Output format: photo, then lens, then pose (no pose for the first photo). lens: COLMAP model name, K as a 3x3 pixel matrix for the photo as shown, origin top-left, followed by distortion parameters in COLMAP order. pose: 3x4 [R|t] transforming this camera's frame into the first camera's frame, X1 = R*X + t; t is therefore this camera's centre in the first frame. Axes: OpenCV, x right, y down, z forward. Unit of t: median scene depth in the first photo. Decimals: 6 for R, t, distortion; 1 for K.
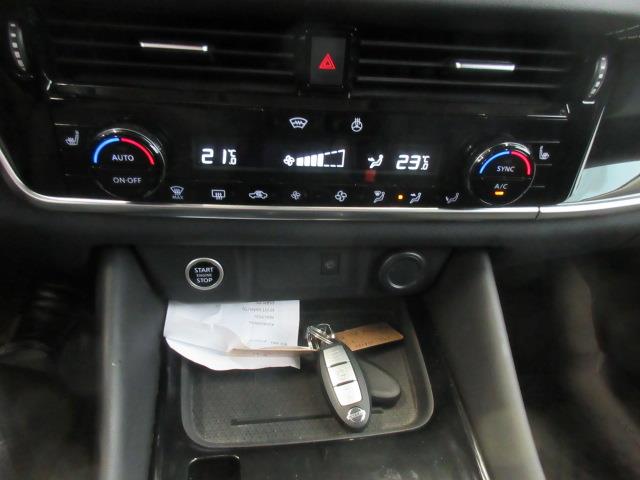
lens RADIAL K [[475.4, 0, 320.0], [0, 475.4, 240.0], [0, 0, 1]] dist [0.004817, 0.008314]
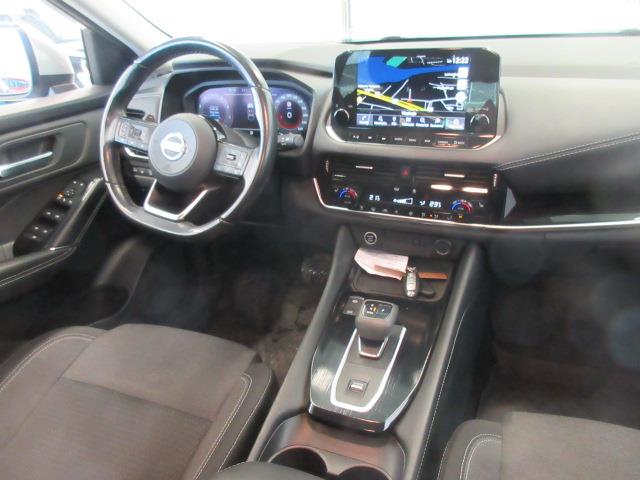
lens RADIAL K [[475.4, 0, 320.0], [0, 475.4, 240.0], [0, 0, 1]] dist [0.004817, 0.008314]
pose [[0.862315, 0.115621, -0.492996, 1.078671], [-0.158644, 0.986255, -0.046185, 0.313204], [0.480880, 0.118037, 0.868805, -1.935388]]
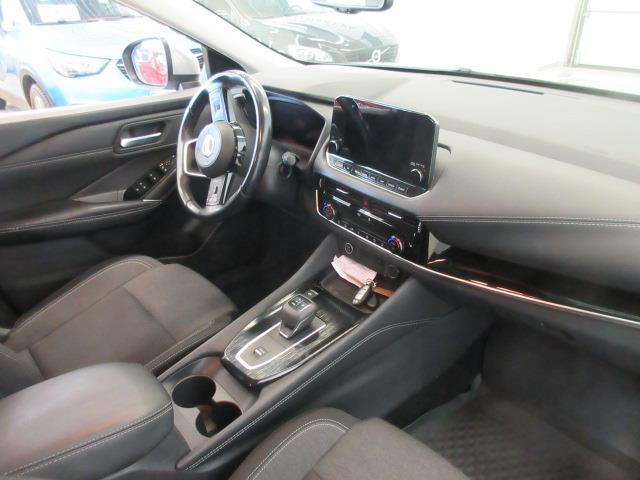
lens RADIAL K [[475.4, 0, 320.0], [0, 475.4, 240.0], [0, 0, 1]] dist [0.004817, 0.008314]
pose [[0.560080, 0.327848, -0.760806, 2.659231], [-0.381890, 0.917140, 0.114081, -0.354968], [0.735167, 0.226650, 0.638874, -1.613023]]
